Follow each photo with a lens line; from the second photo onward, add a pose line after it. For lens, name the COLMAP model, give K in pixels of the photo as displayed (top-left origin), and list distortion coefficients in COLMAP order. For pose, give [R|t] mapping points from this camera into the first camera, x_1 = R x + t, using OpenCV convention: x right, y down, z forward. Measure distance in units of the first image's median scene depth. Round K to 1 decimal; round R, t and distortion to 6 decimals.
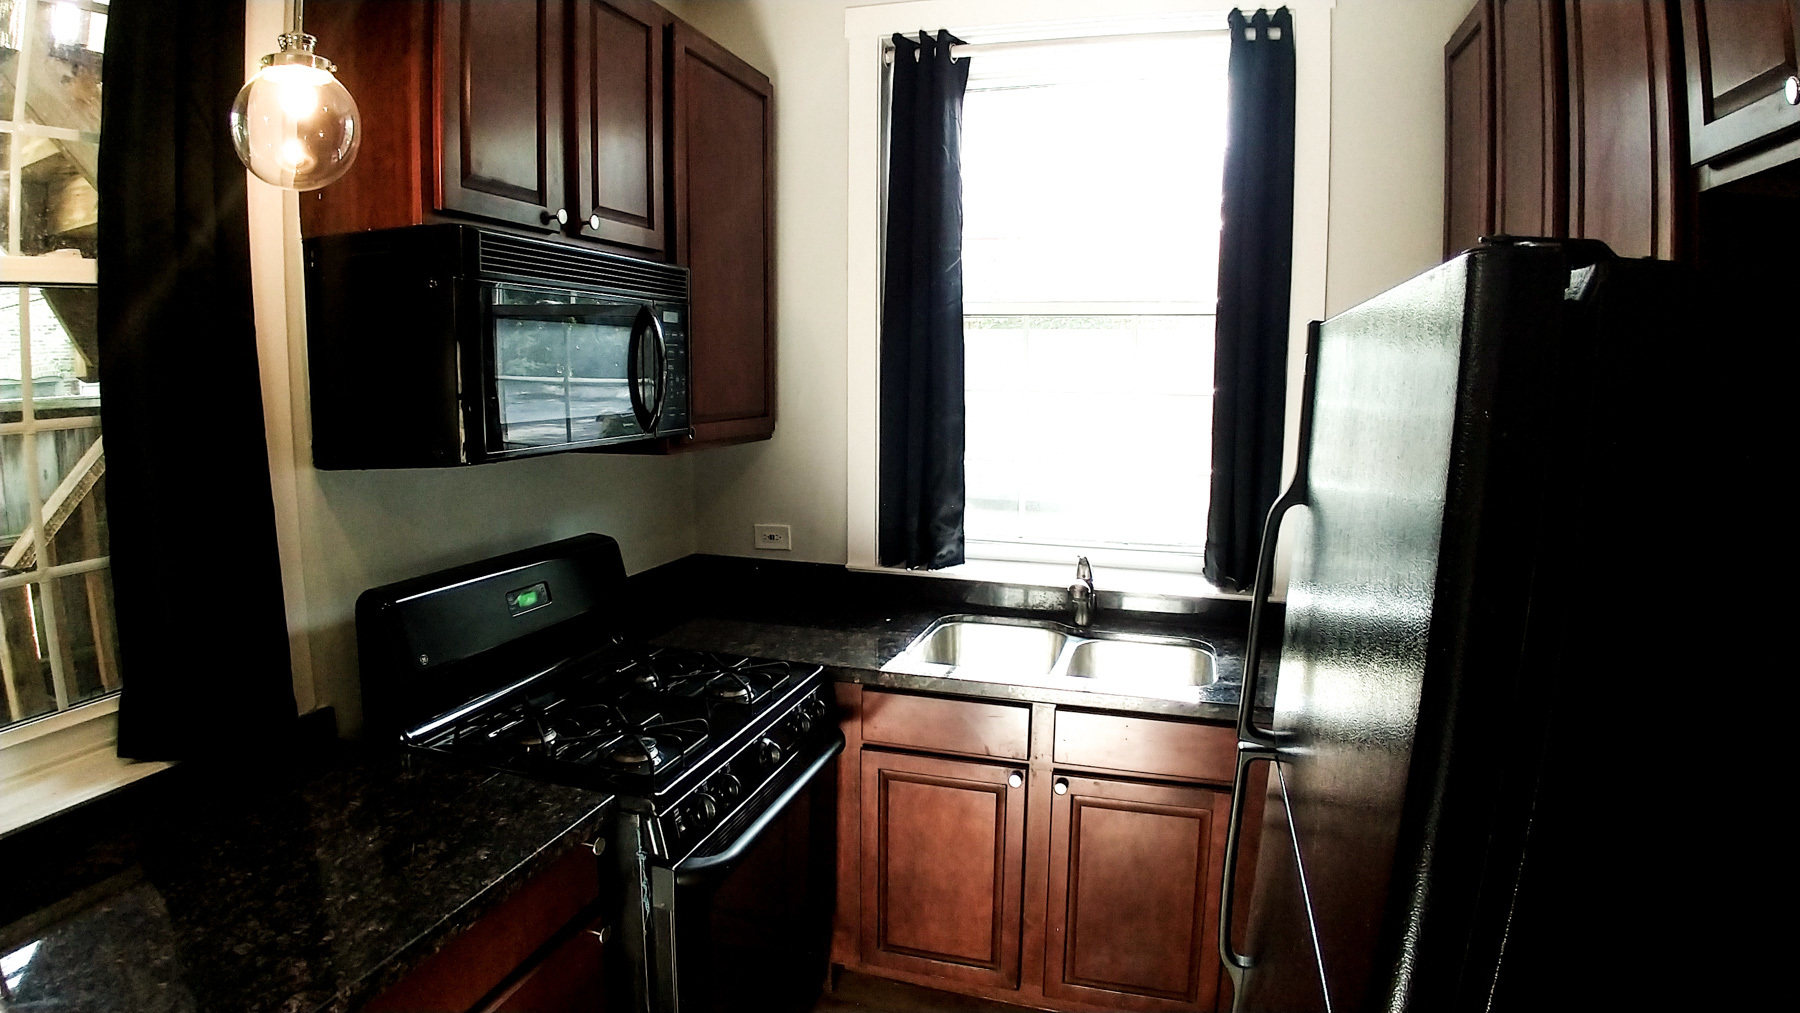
lens RADIAL K [[953.3, 0, 889.4], [0, 953.3, 508.7], [0, 0, 1]] dist [-0.105138, -0.011791]
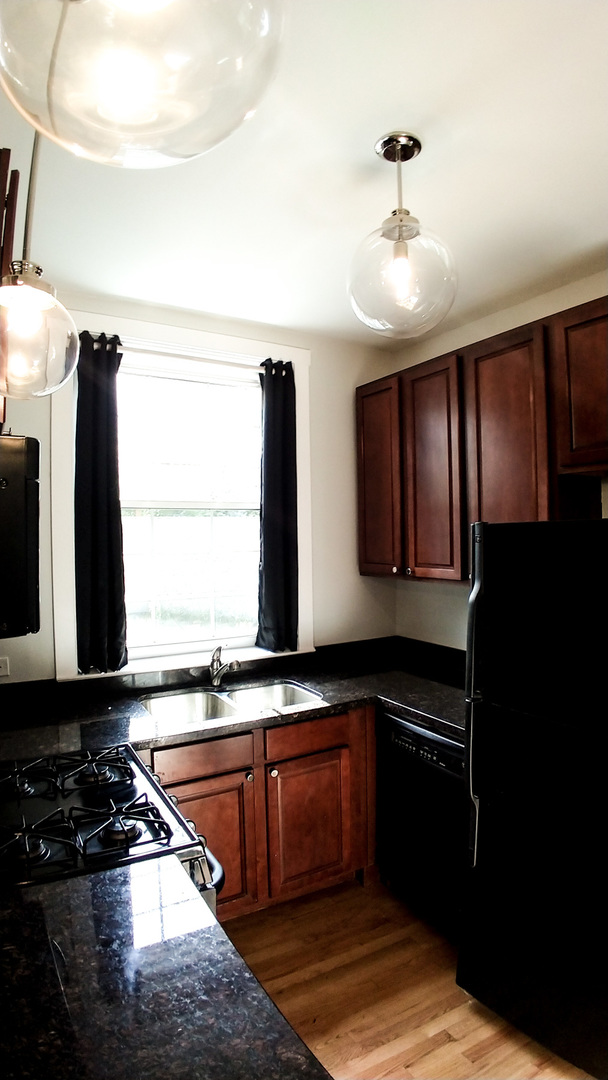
lens RADIAL K [[569.6, 0, 309.8], [0, 569.6, 535.4], [0, 0, 1]] dist [-0.105060, -0.010807]
pose [[0.664741, -0.014862, 0.746926, -0.444719], [0.124923, 0.987936, -0.091521, -0.032591], [-0.736555, 0.154146, 0.658579, 0.149451]]
